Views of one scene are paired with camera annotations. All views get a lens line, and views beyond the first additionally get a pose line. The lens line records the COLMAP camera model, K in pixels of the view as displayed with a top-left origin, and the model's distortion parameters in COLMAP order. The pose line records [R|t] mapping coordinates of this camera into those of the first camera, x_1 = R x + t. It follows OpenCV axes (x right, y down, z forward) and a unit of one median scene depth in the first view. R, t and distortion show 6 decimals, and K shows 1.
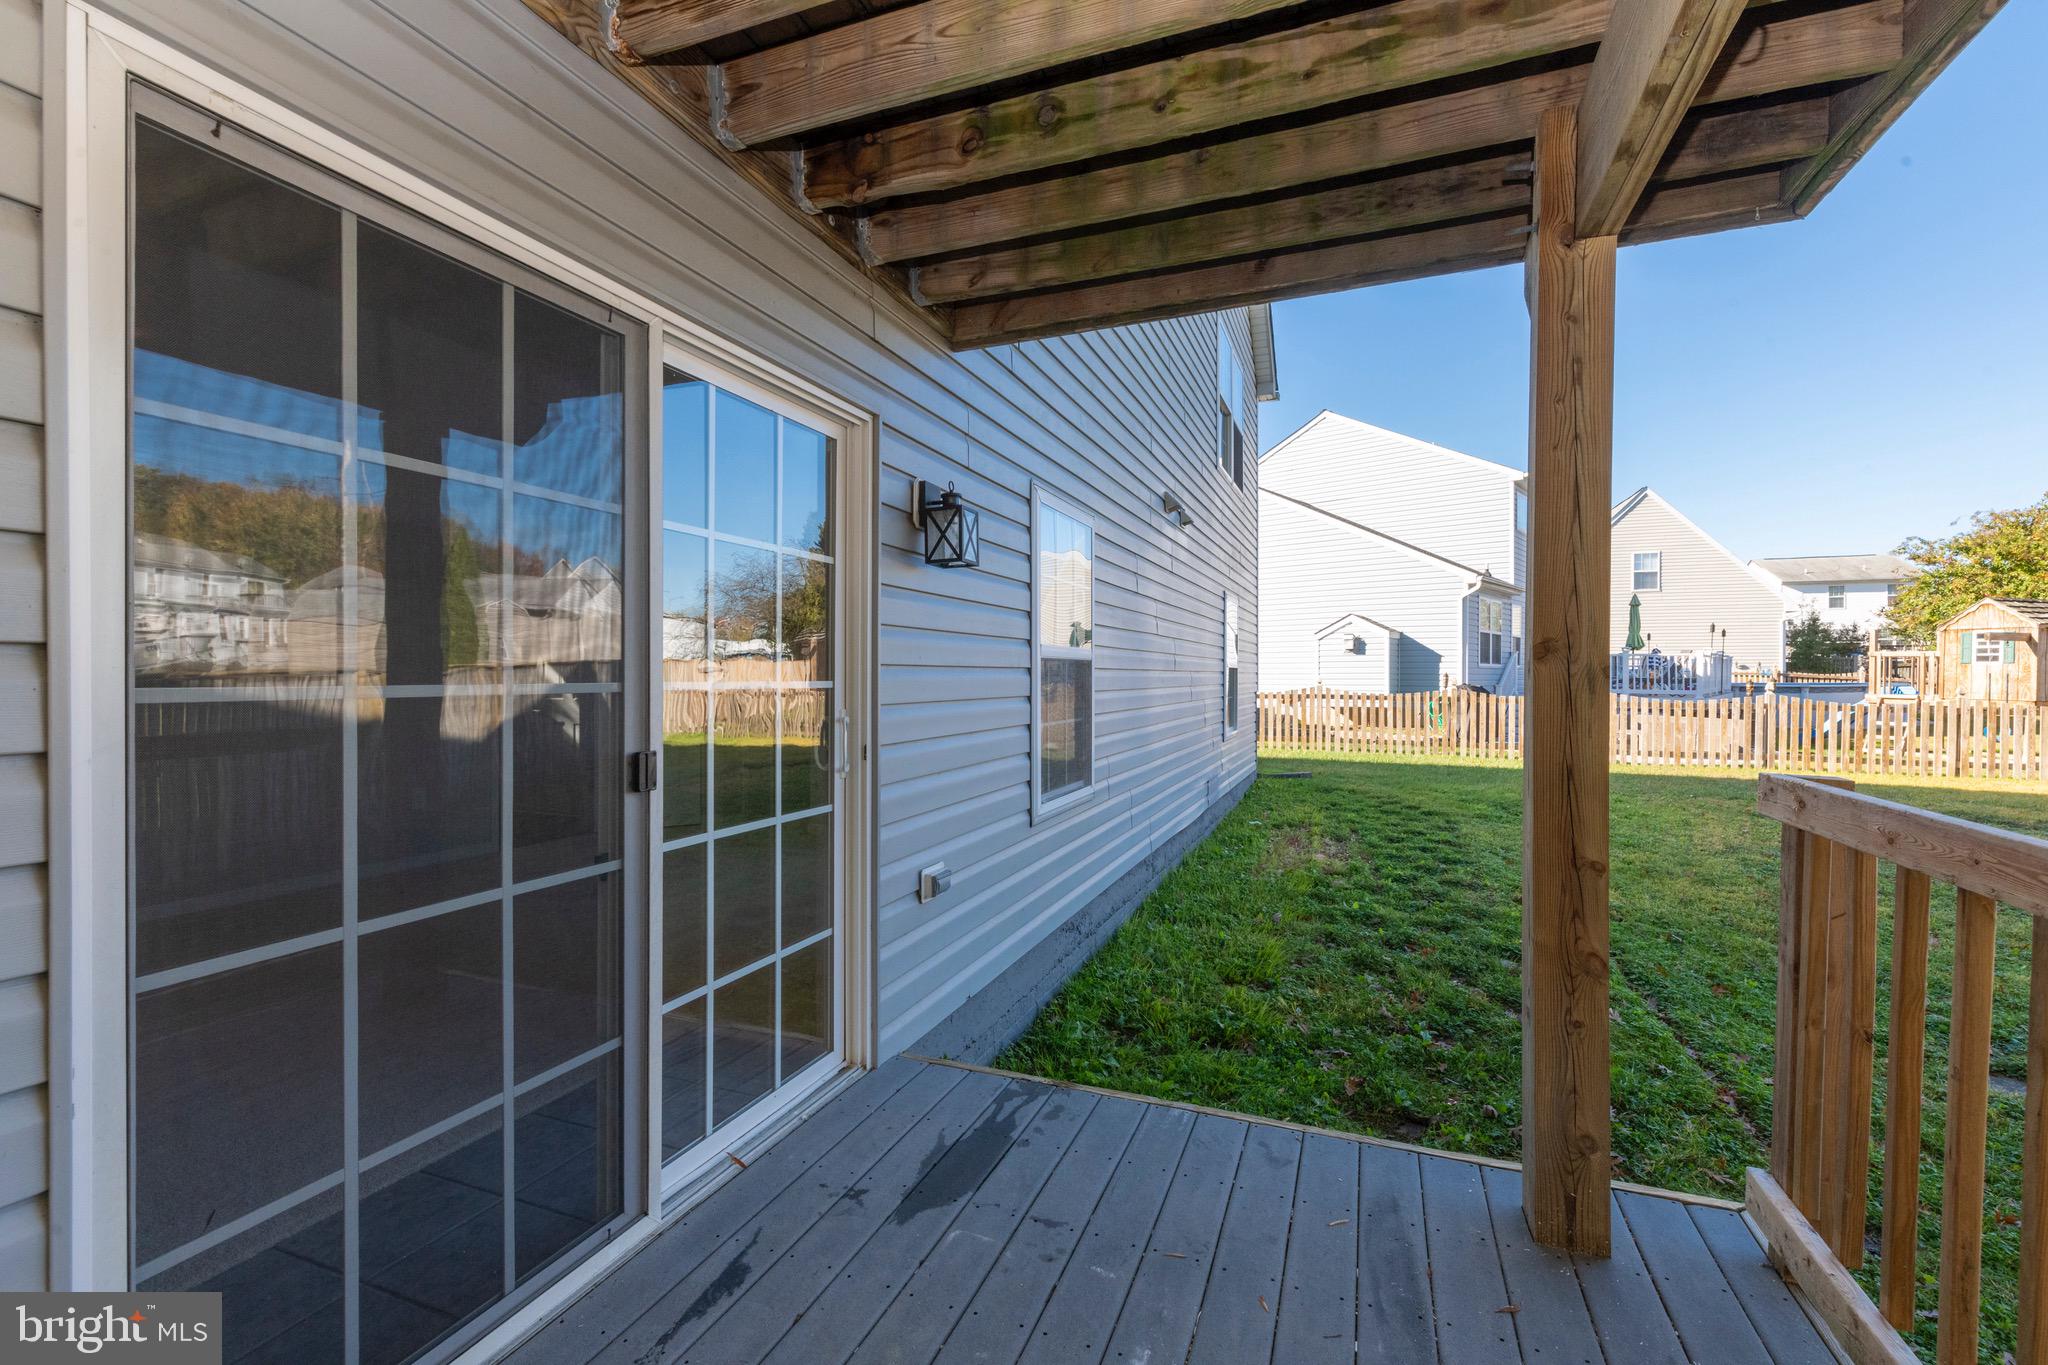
lens RADIAL K [[878.3, 0, 1028.3], [0, 878.3, 680.5], [0, 0, 1]] dist [0.000258, 0.000247]
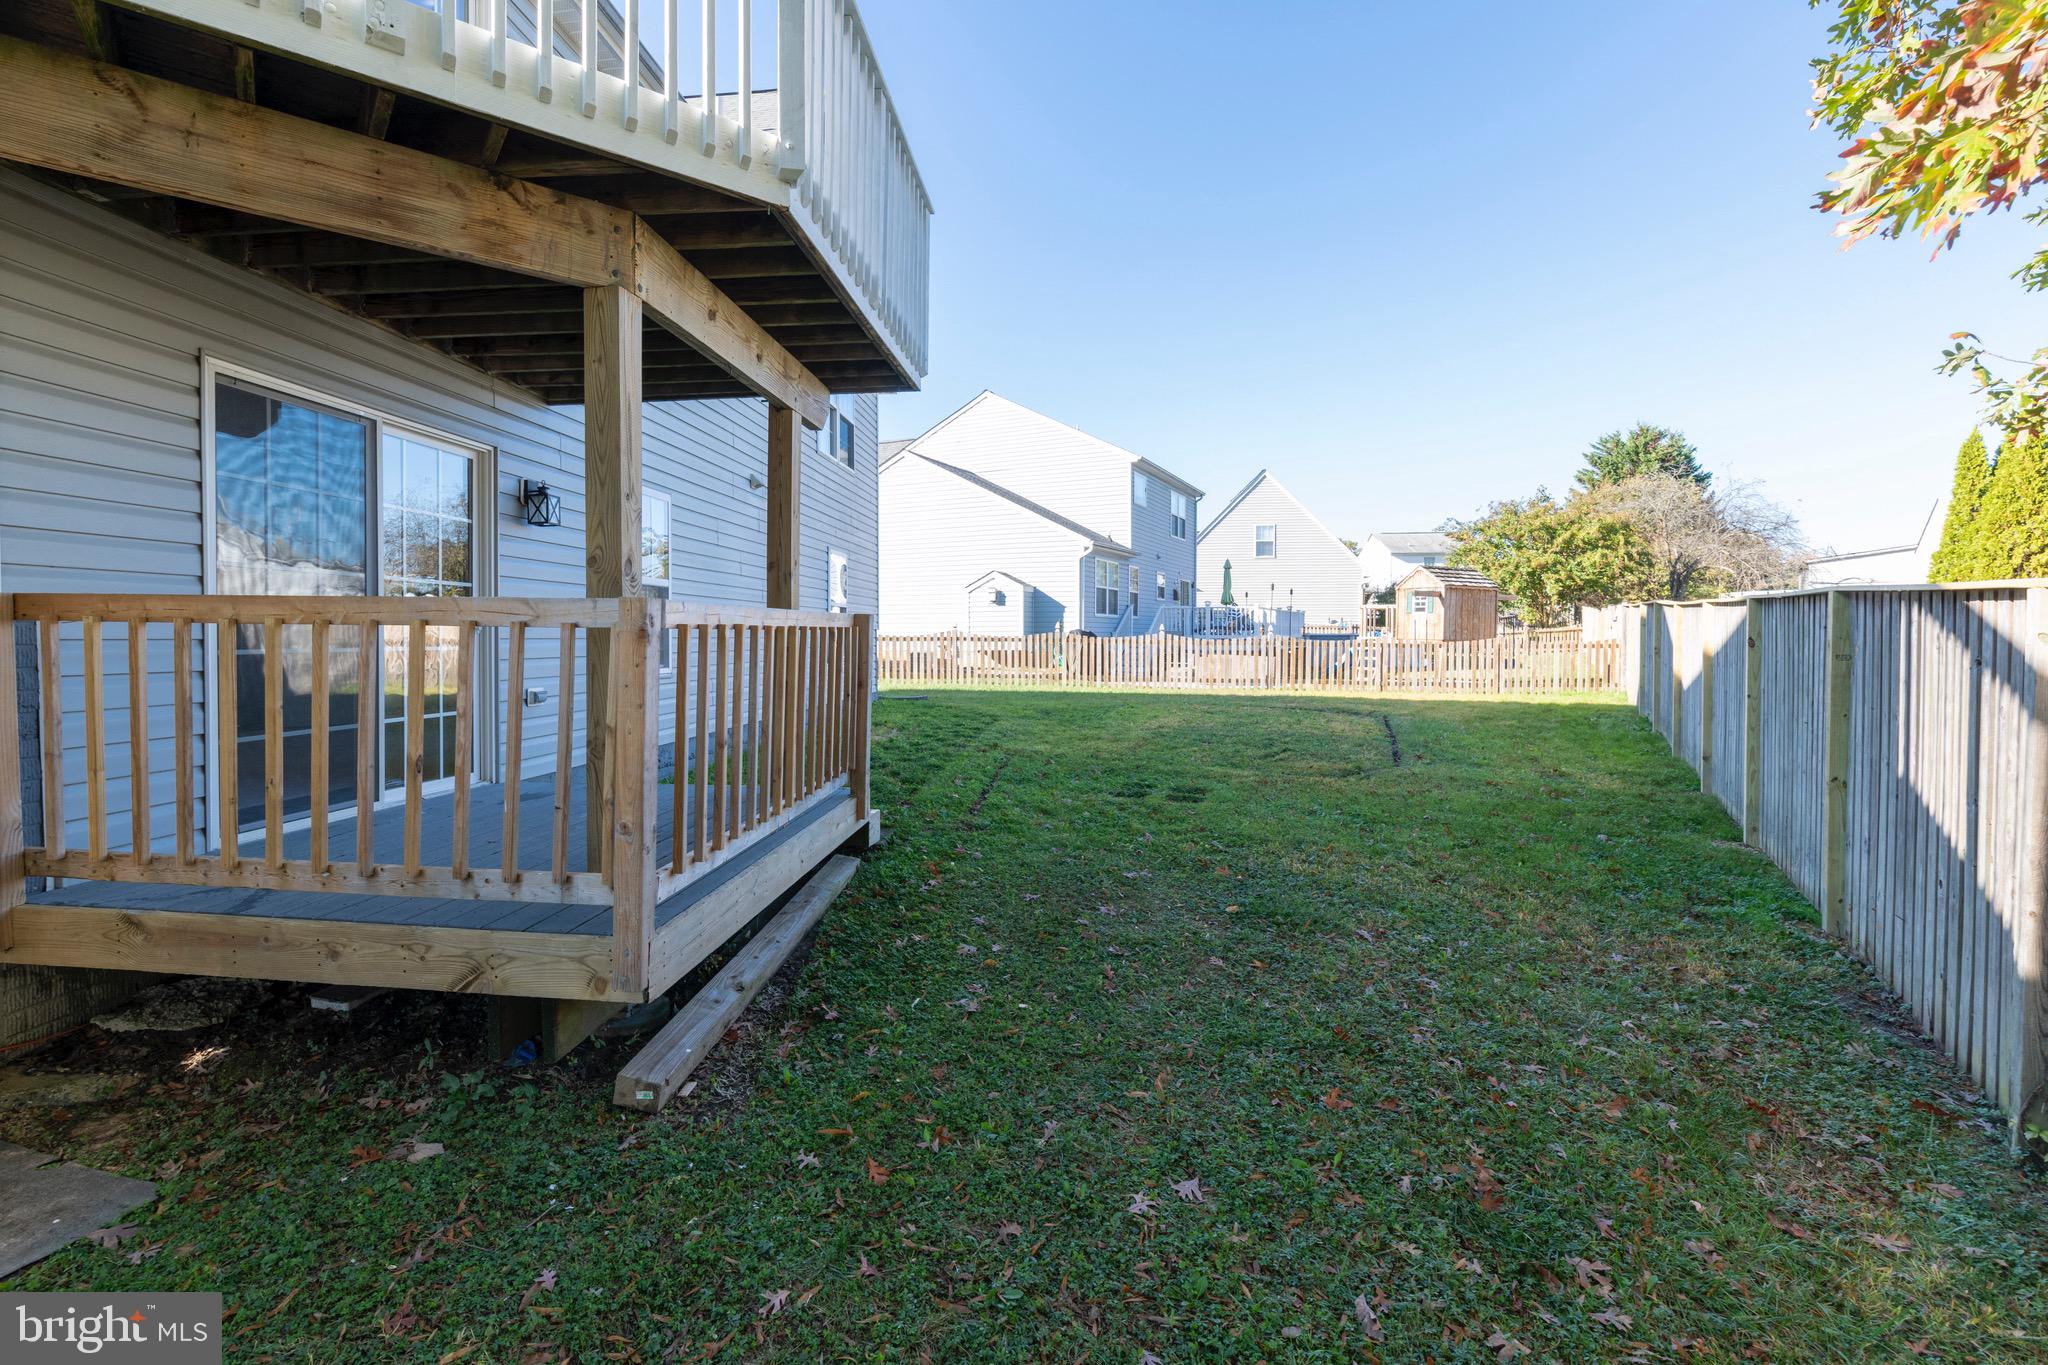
lens RADIAL K [[912.2, 0, 979.2], [0, 912.2, 651.7], [0, 0, 1]] dist [0.002259, 0.000268]
pose [[0.969700, -0.003910, 0.244268, 0.066714], [0.001062, 0.999930, 0.011790, 0.023047], [-0.244297, -0.011173, 0.969636, -0.221451]]
